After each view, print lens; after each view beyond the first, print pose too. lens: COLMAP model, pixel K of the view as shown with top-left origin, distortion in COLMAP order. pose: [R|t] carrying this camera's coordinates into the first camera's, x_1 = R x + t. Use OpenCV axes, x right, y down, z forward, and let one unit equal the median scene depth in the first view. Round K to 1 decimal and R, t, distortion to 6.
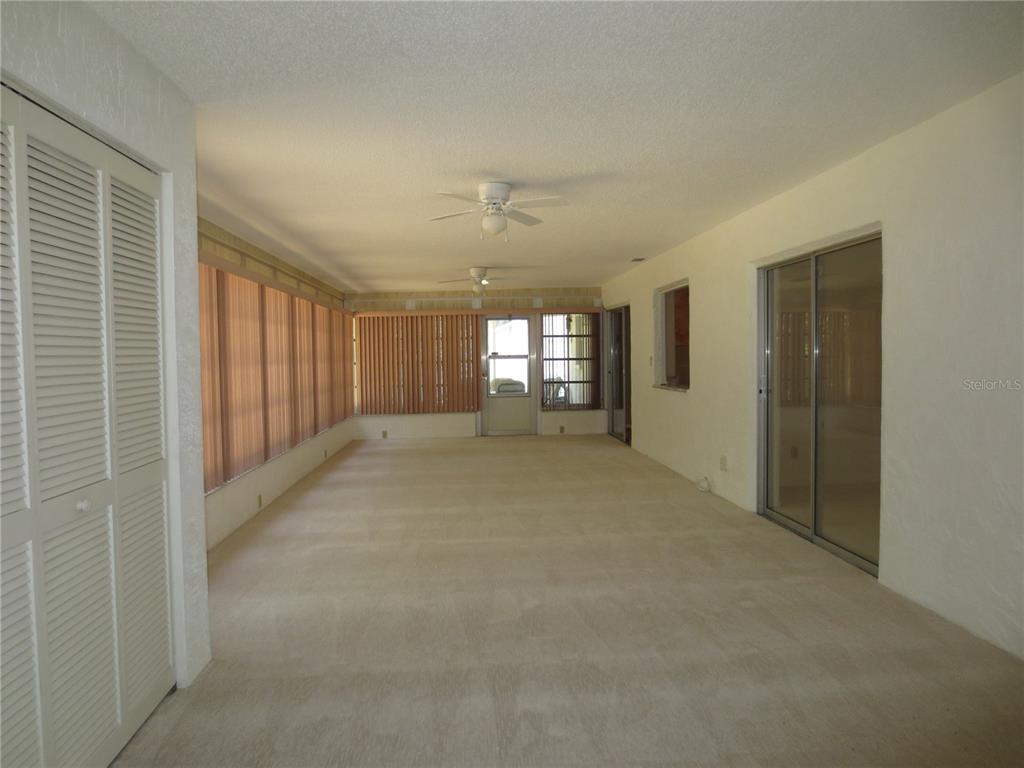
lens RADIAL K [[723.2, 0, 509.4], [0, 723.2, 385.9], [0, 0, 1]] dist [-0.021634, 0.011674]
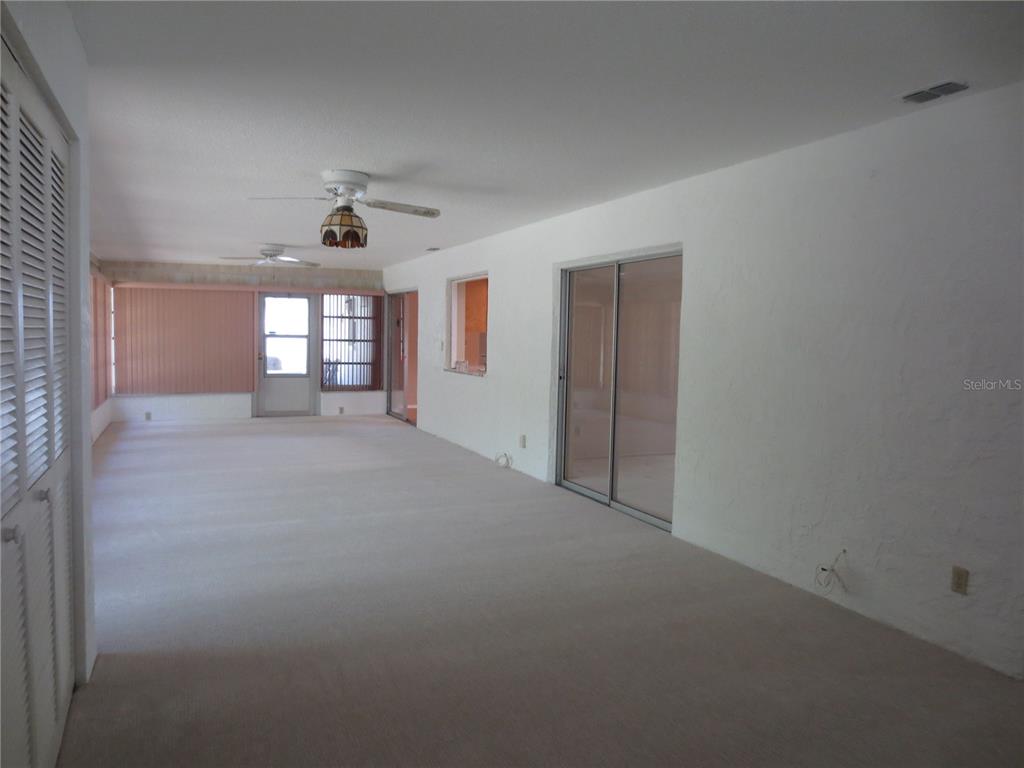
lens RADIAL K [[723.2, 0, 497.6], [0, 723.2, 382.3], [0, 0, 1]] dist [-0.021634, 0.011674]
pose [[0.939561, 0.011289, 0.342197, -0.069009], [-0.019528, 0.999596, 0.020640, -0.003621], [-0.341825, -0.026075, 0.939402, -0.018694]]
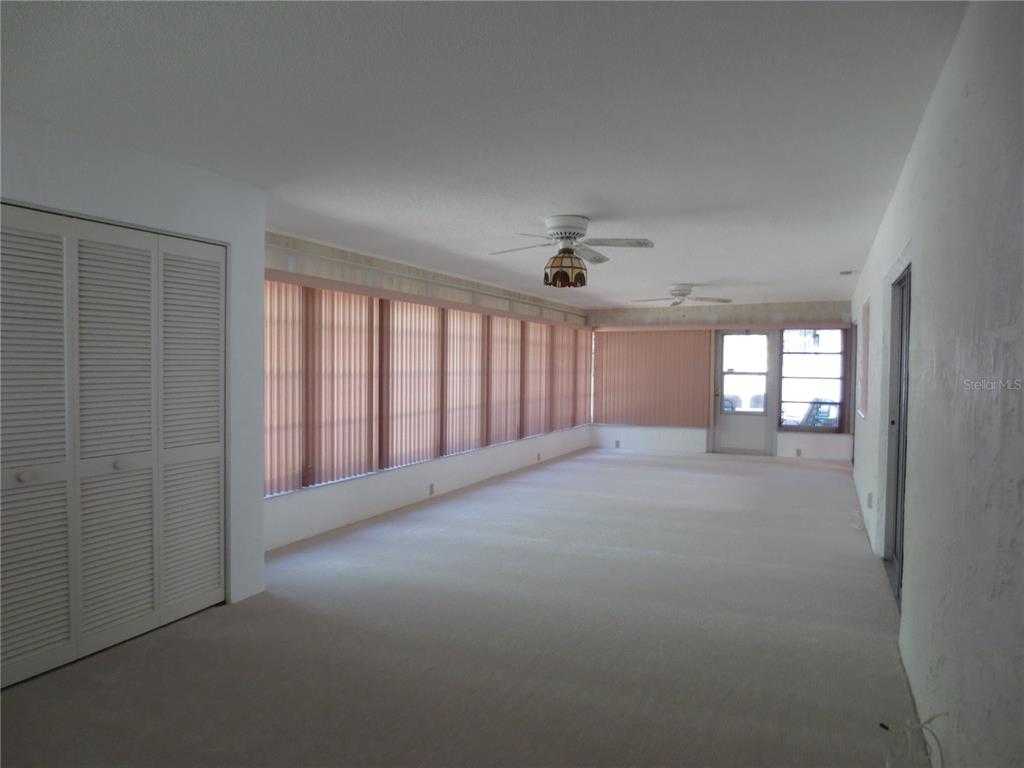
lens RADIAL K [[723.2, 0, 513.1], [0, 723.2, 383.3], [0, 0, 1]] dist [-0.021634, 0.011674]
pose [[0.887821, 0.036490, -0.458740, 0.172512], [-0.043922, 0.999020, -0.005537, -0.008145], [0.458088, 0.025065, 0.888553, -0.003850]]
